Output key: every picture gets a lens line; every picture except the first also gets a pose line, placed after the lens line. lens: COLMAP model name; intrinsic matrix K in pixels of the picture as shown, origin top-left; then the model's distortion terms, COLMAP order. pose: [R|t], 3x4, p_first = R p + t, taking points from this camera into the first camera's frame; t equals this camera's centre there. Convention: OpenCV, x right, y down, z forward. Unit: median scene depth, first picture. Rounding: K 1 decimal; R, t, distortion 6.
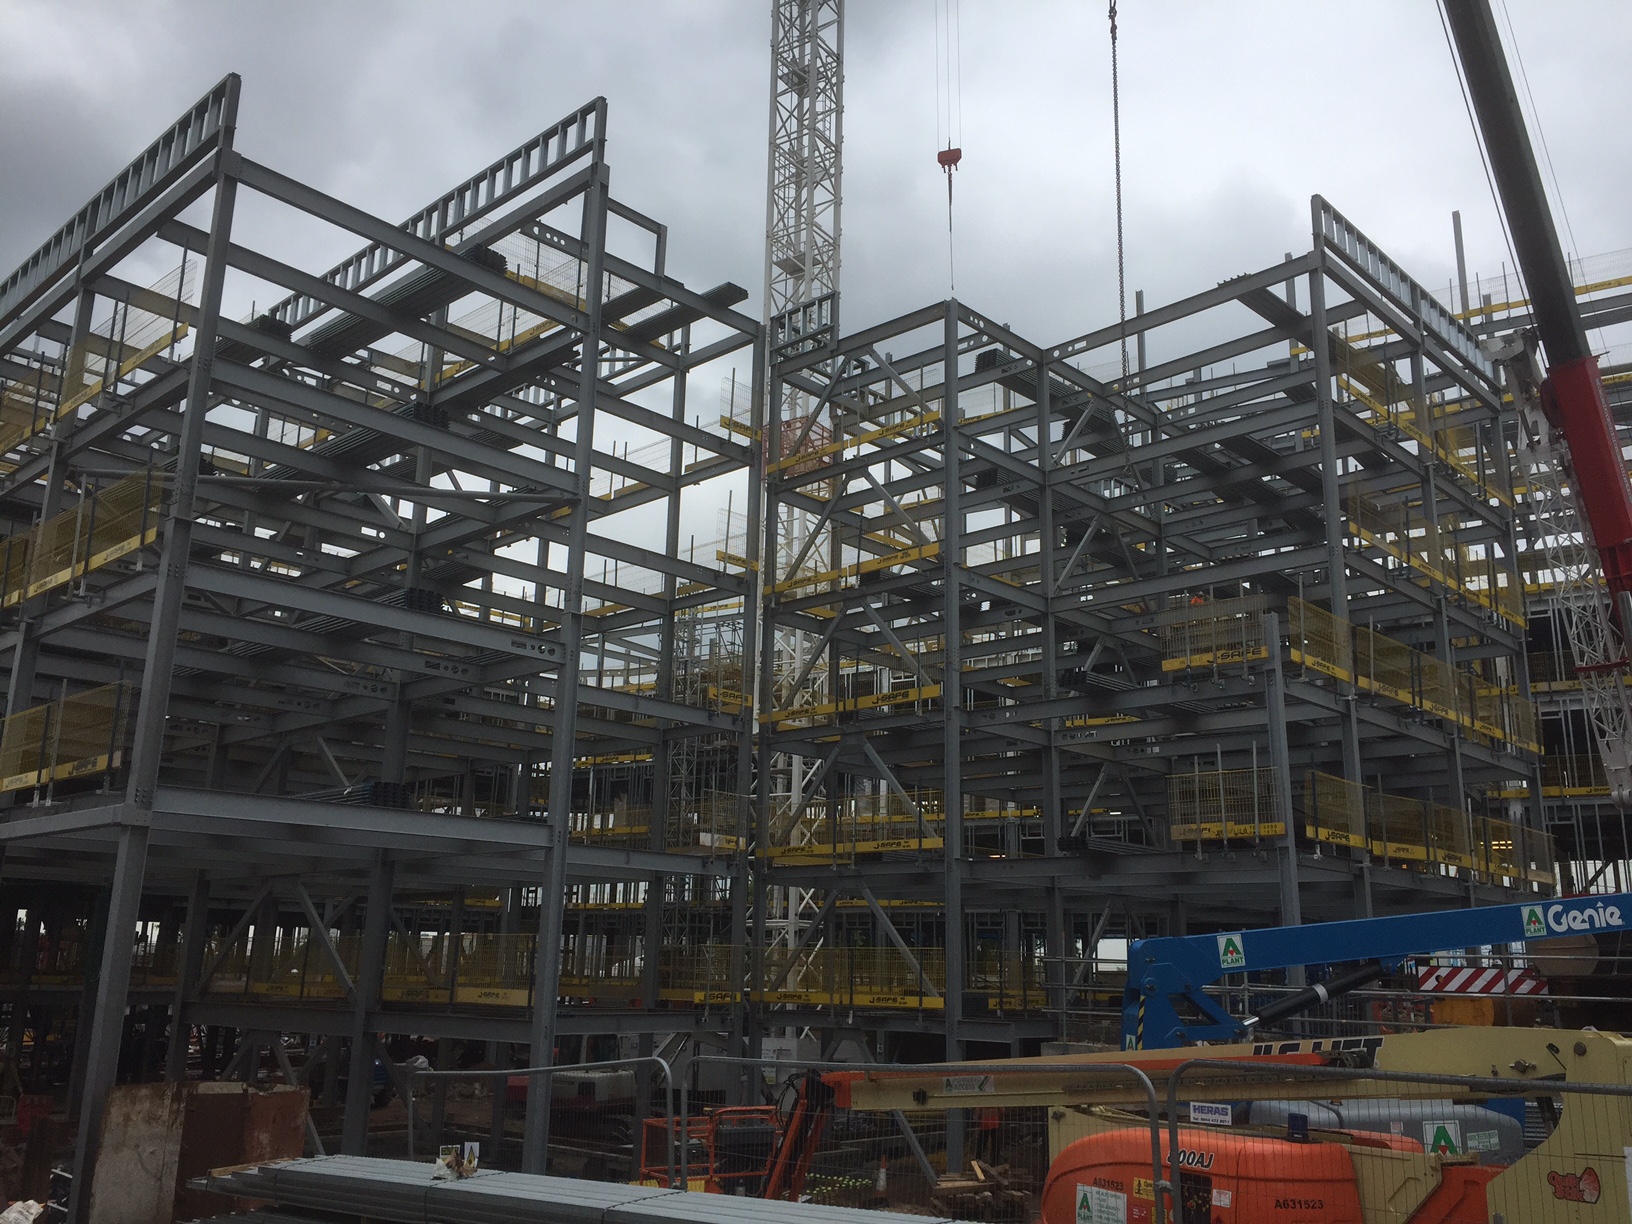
lens RADIAL K [[1379.4, 0, 816.0], [0, 1379.4, 612.0], [0, 0, 1]] dist [0.003718, -0.002226]
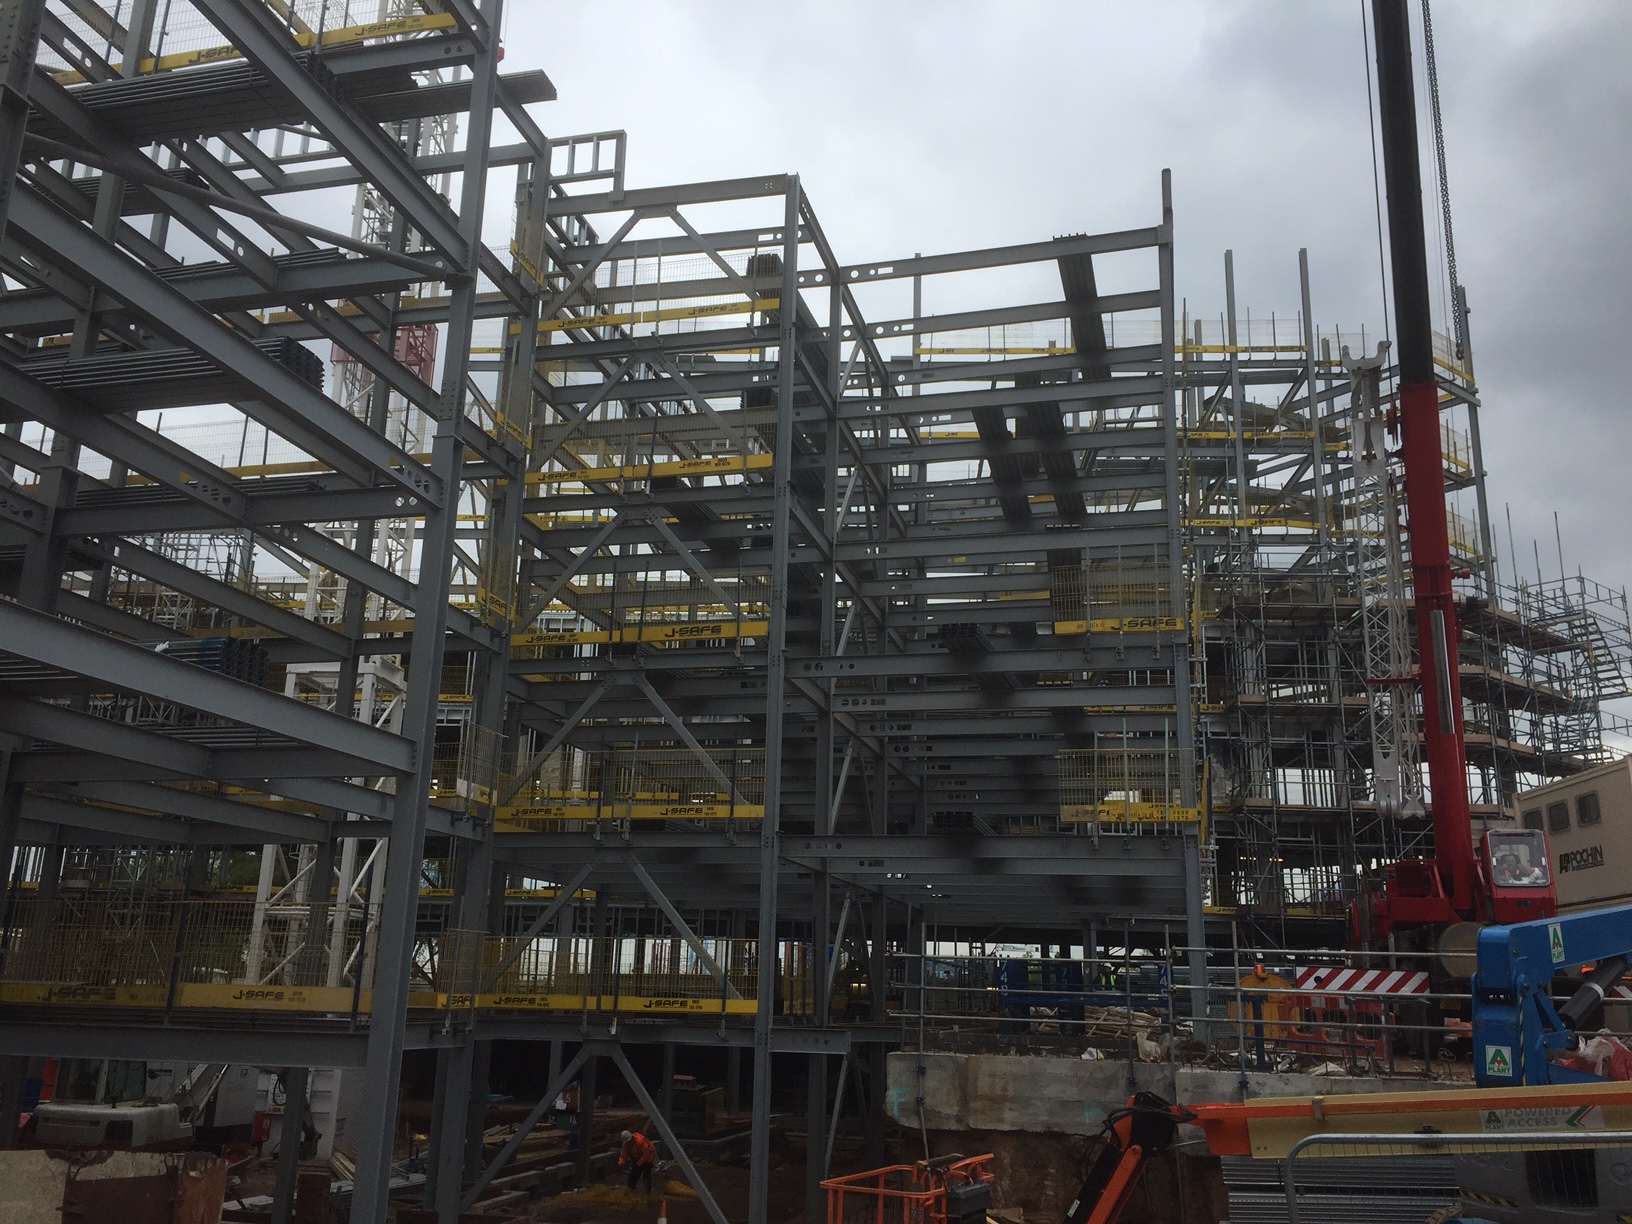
lens RADIAL K [[1379.4, 0, 816.0], [0, 1379.4, 612.0], [0, 0, 1]] dist [0.003718, -0.002226]
pose [[0.872390, 0.130280, 0.471129, -0.271557], [-0.128721, 0.991038, -0.035697, 0.071884], [-0.471557, -0.029503, 0.881342, 0.255278]]
